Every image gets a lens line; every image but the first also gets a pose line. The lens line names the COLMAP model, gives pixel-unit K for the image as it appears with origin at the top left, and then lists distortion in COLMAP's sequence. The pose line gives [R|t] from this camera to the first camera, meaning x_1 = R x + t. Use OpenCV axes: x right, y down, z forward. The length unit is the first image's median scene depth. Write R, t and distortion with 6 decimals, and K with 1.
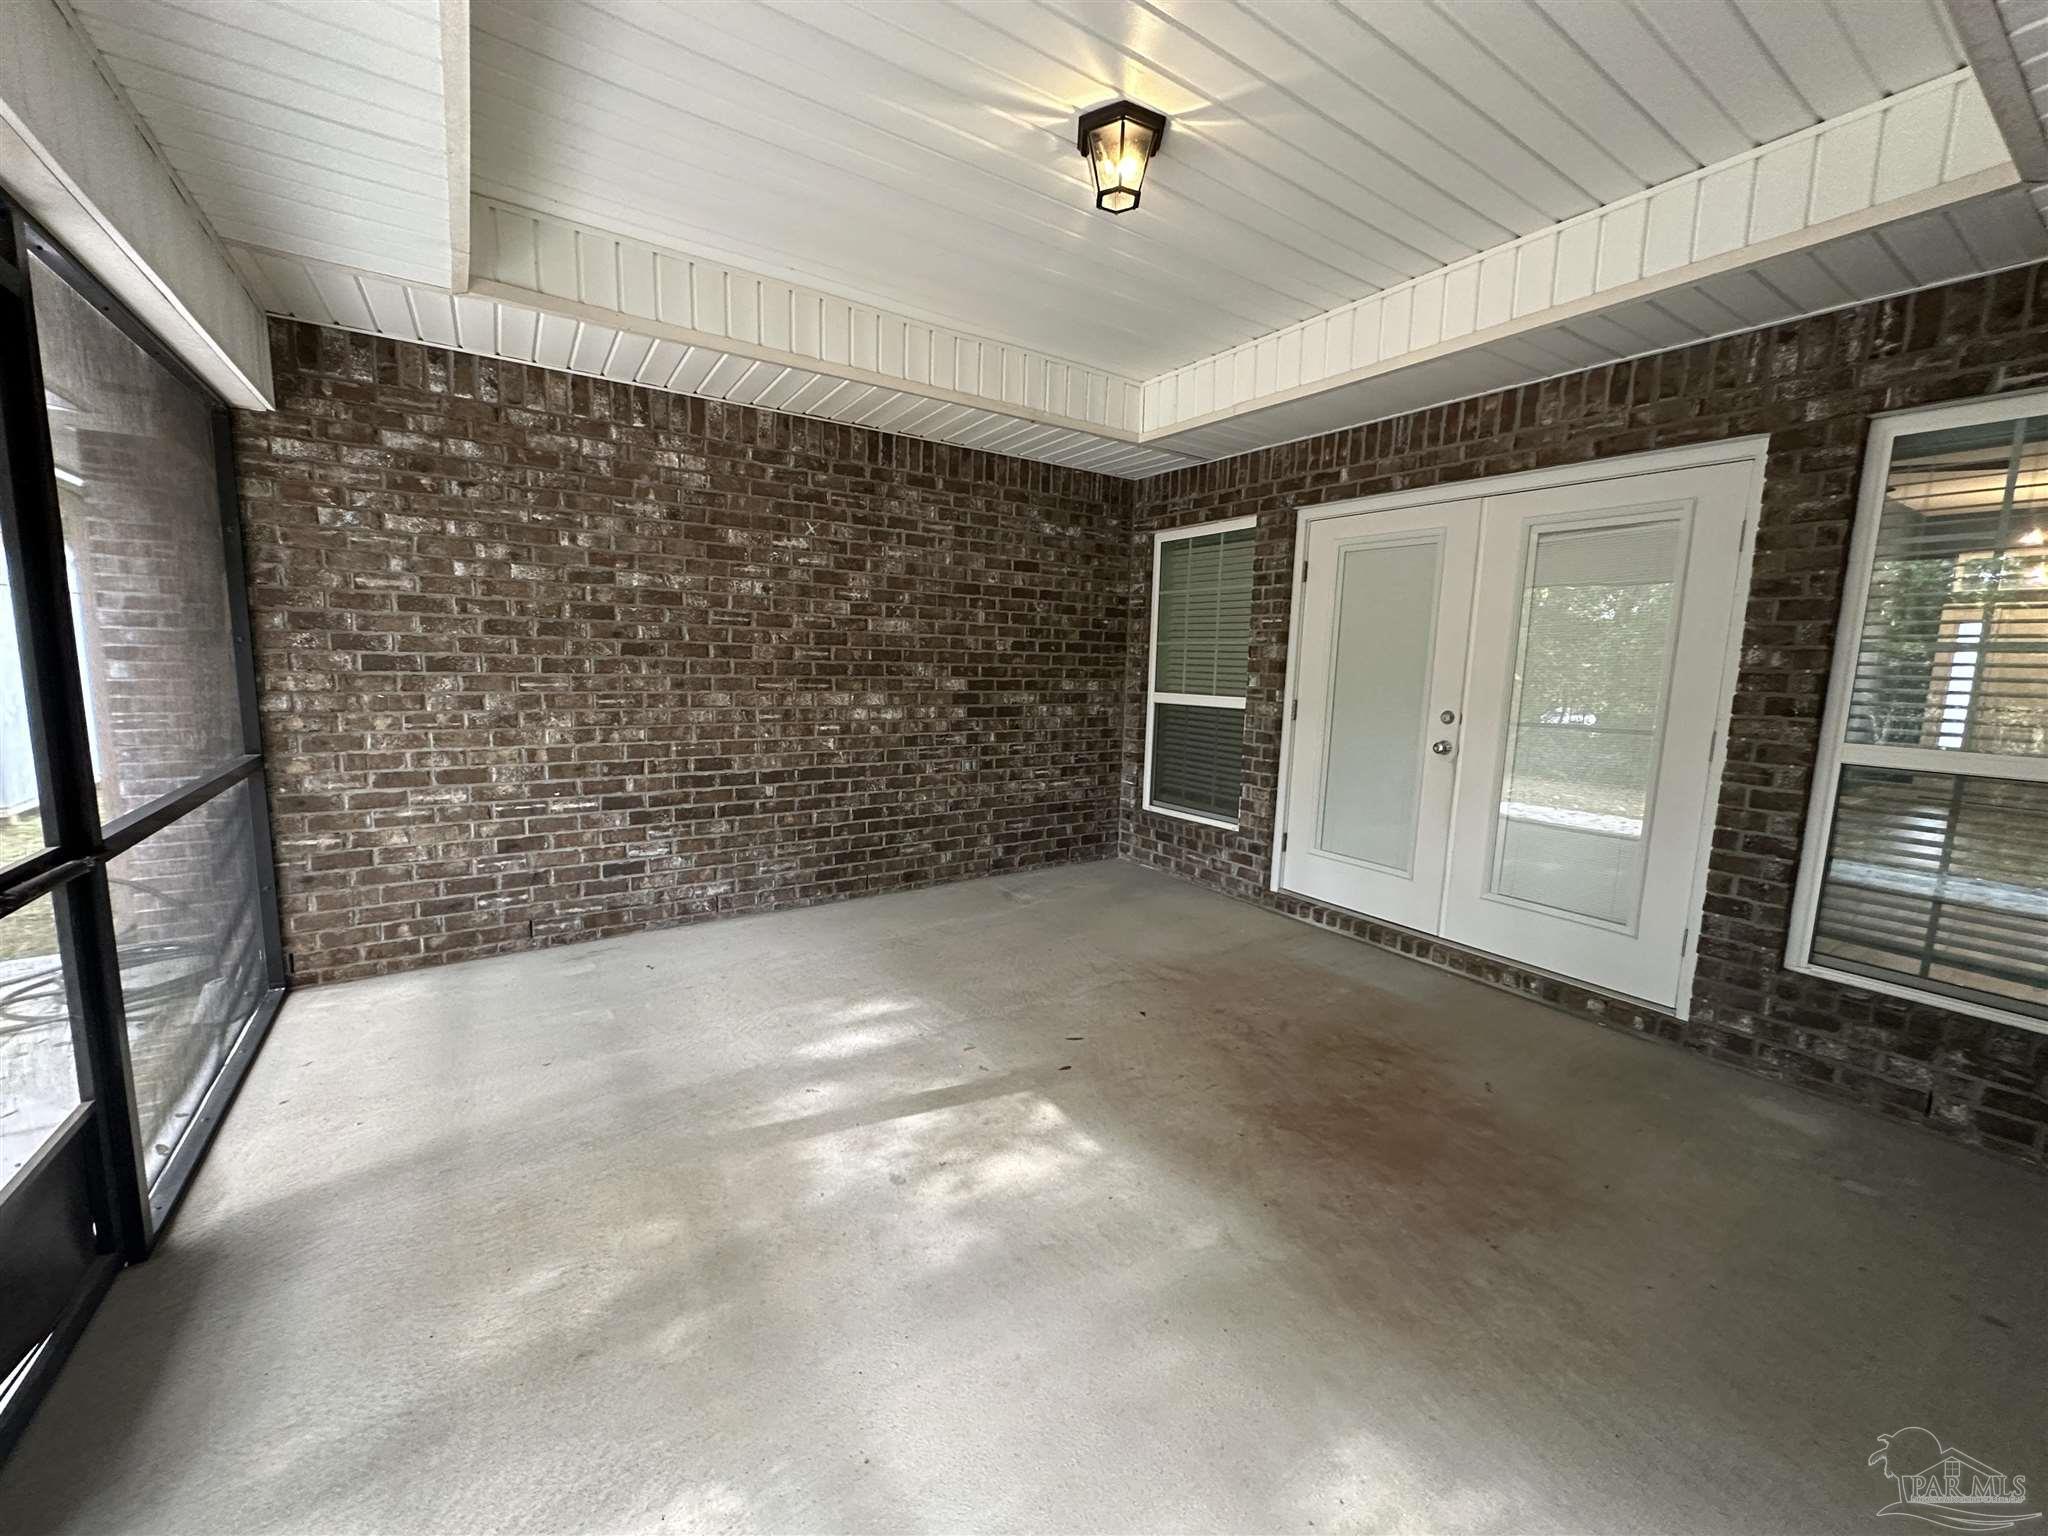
lens RADIAL K [[820.7, 0, 1027.1], [0, 820.7, 767.8], [0, 0, 1]] dist [-0.000603, 0.000515]
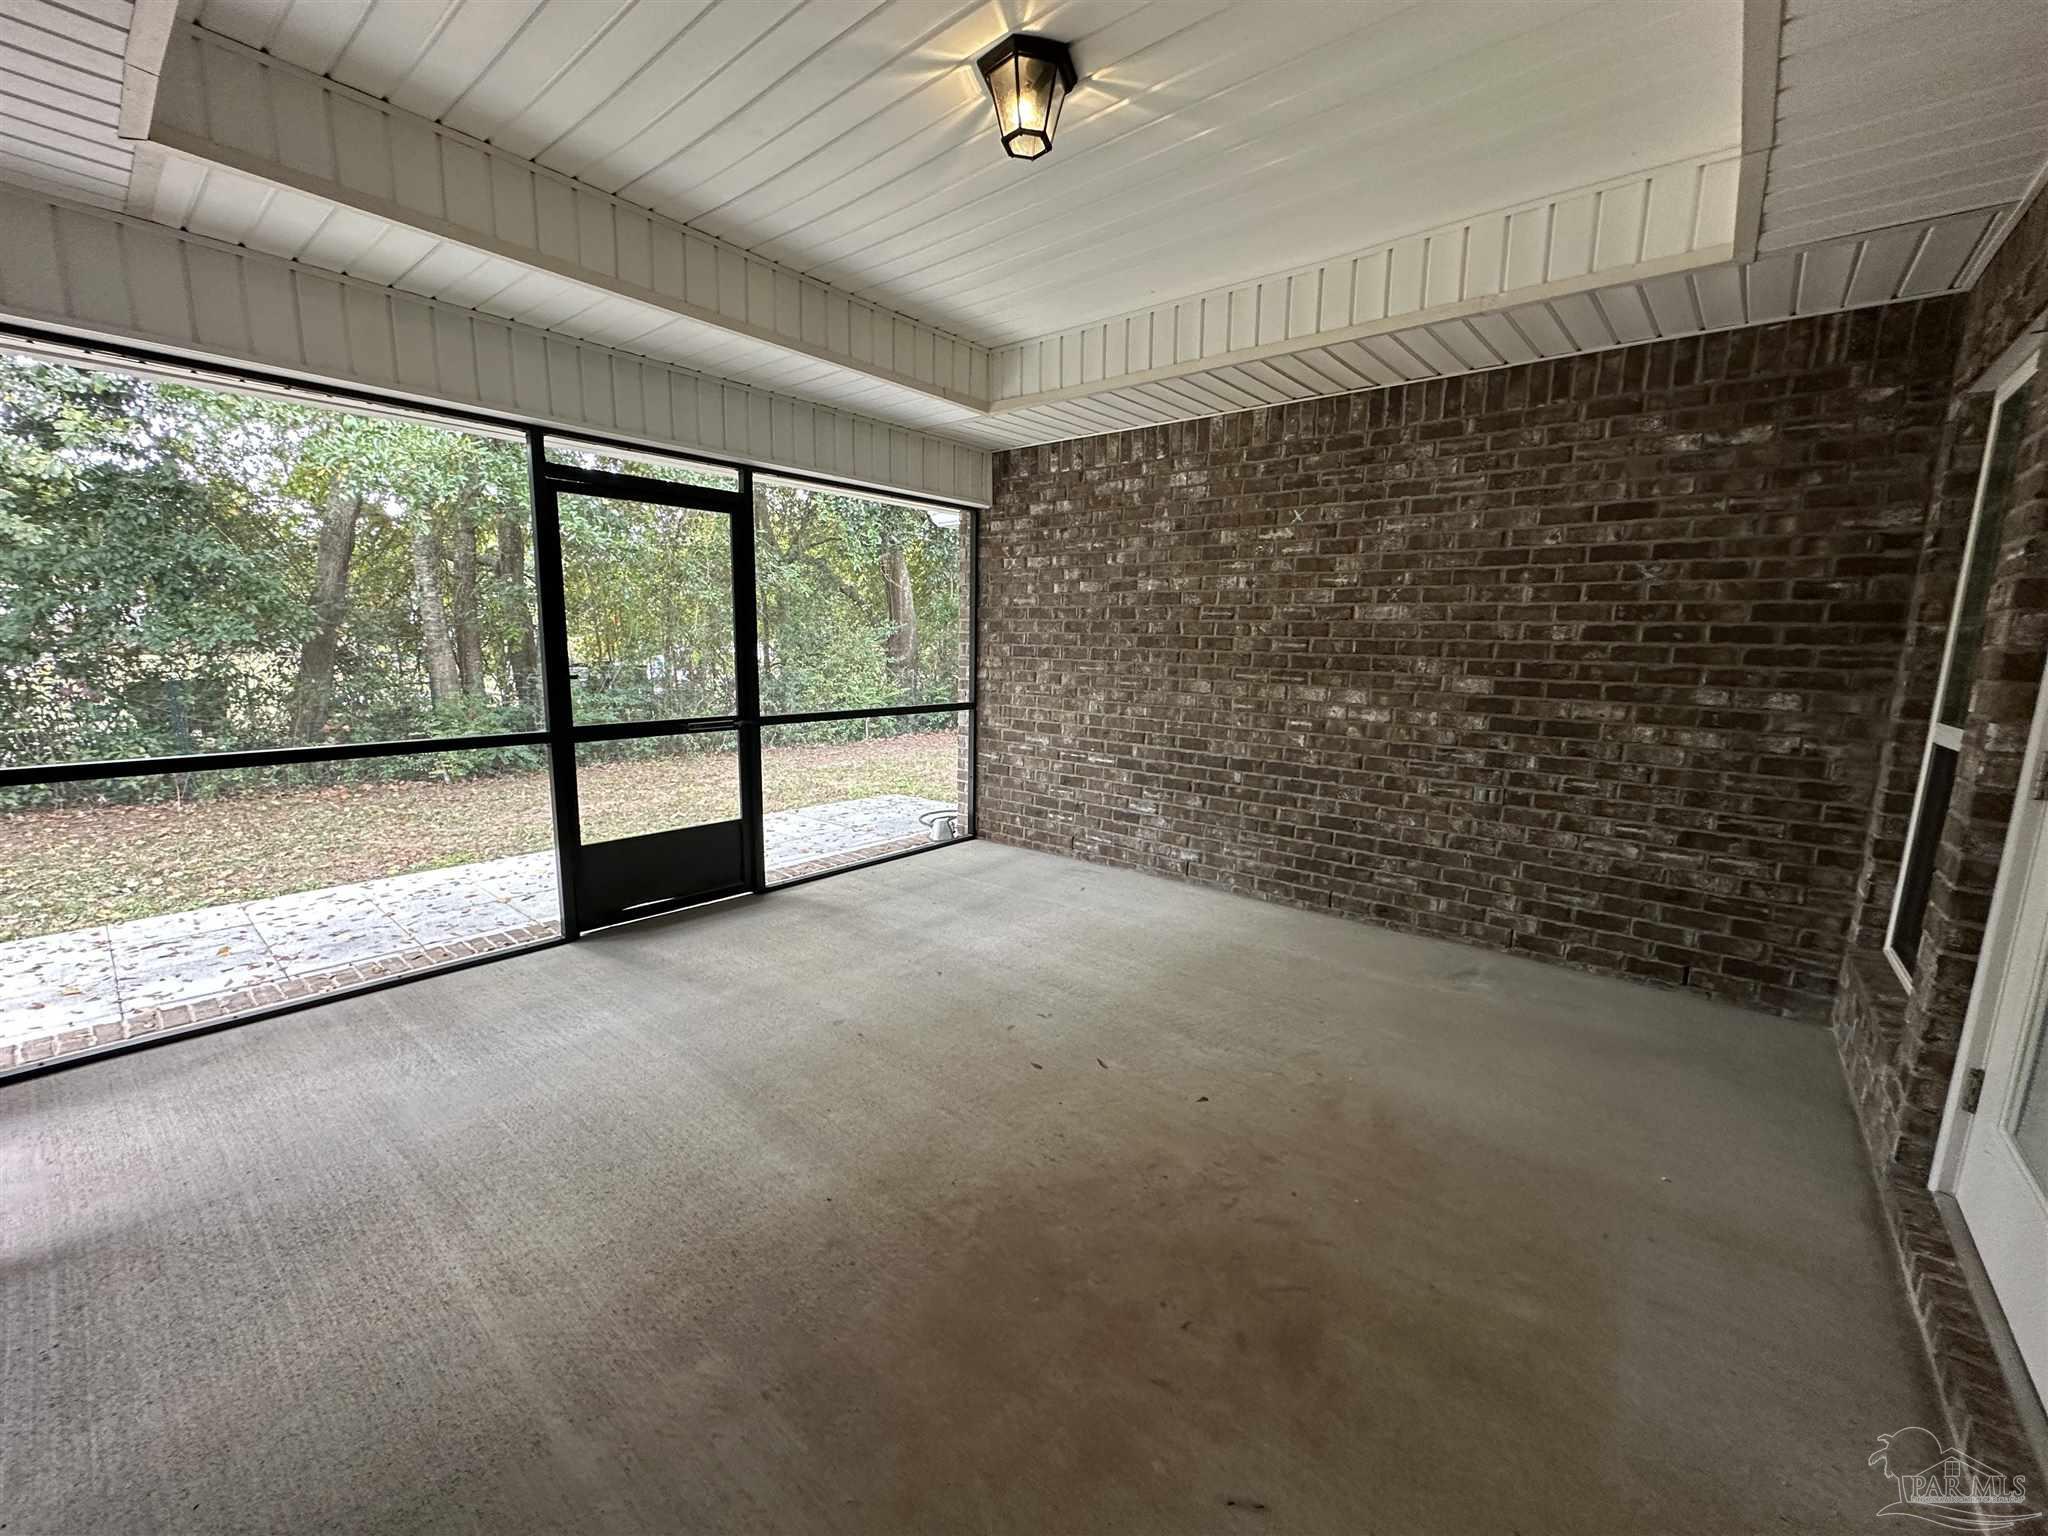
lens RADIAL K [[820.7, 0, 1028.0], [0, 820.7, 768.6], [0, 0, 1]] dist [-0.000603, 0.000515]
pose [[0.279515, 0.133640, -0.950795, 0.599529], [-0.141152, 0.985226, 0.096983, -0.046297], [0.949709, 0.107099, 0.294249, 0.439810]]
